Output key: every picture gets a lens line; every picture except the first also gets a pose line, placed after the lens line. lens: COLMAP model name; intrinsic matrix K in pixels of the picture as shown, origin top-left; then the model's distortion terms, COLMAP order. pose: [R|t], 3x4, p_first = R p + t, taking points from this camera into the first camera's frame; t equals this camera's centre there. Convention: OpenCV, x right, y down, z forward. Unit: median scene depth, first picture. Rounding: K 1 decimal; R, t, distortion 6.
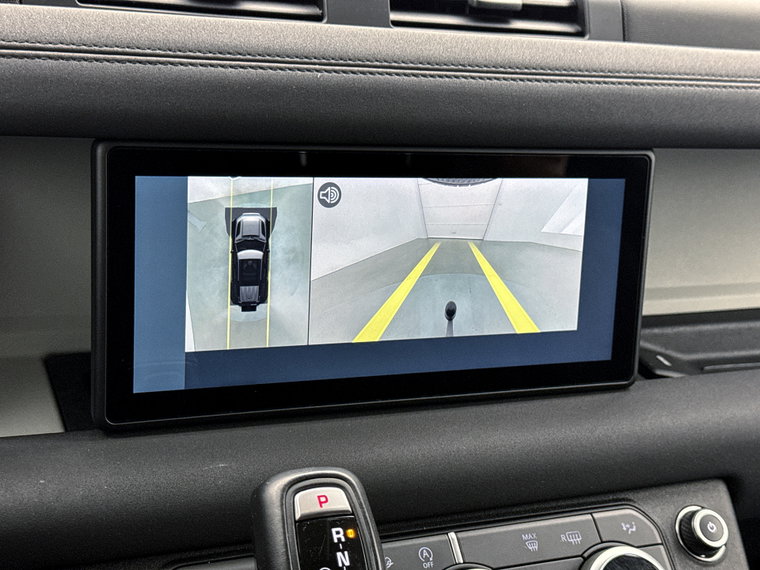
lens RADIAL K [[1222.0, 0, 377.9], [0, 1222.0, 282.7], [0, 0, 1]] dist [0.119653, 0.000000]
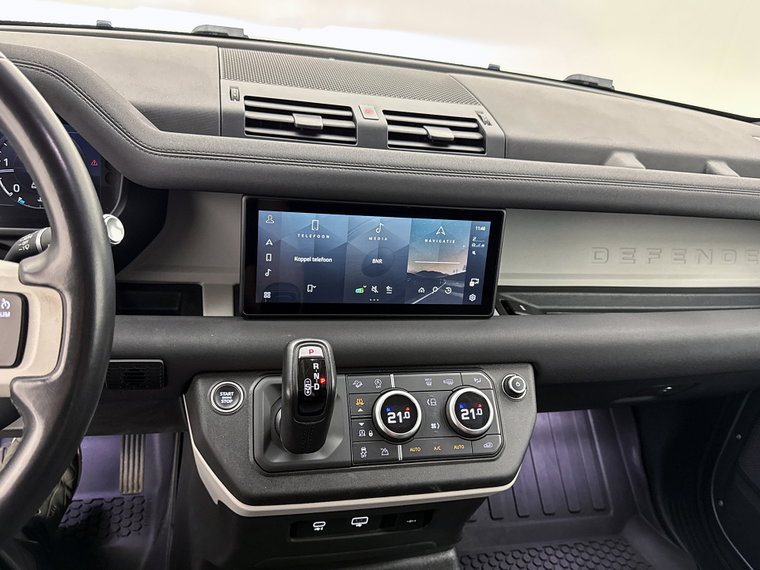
lens RADIAL K [[635.4, 0, 384.9], [0, 635.4, 283.5], [0, 0, 1]] dist [0.084429, -0.084727]
pose [[0.984165, 0.070310, -0.162712, 0.218049], [-0.063771, 0.996946, 0.045074, -0.015499], [0.165384, -0.033984, 0.985644, -0.148564]]
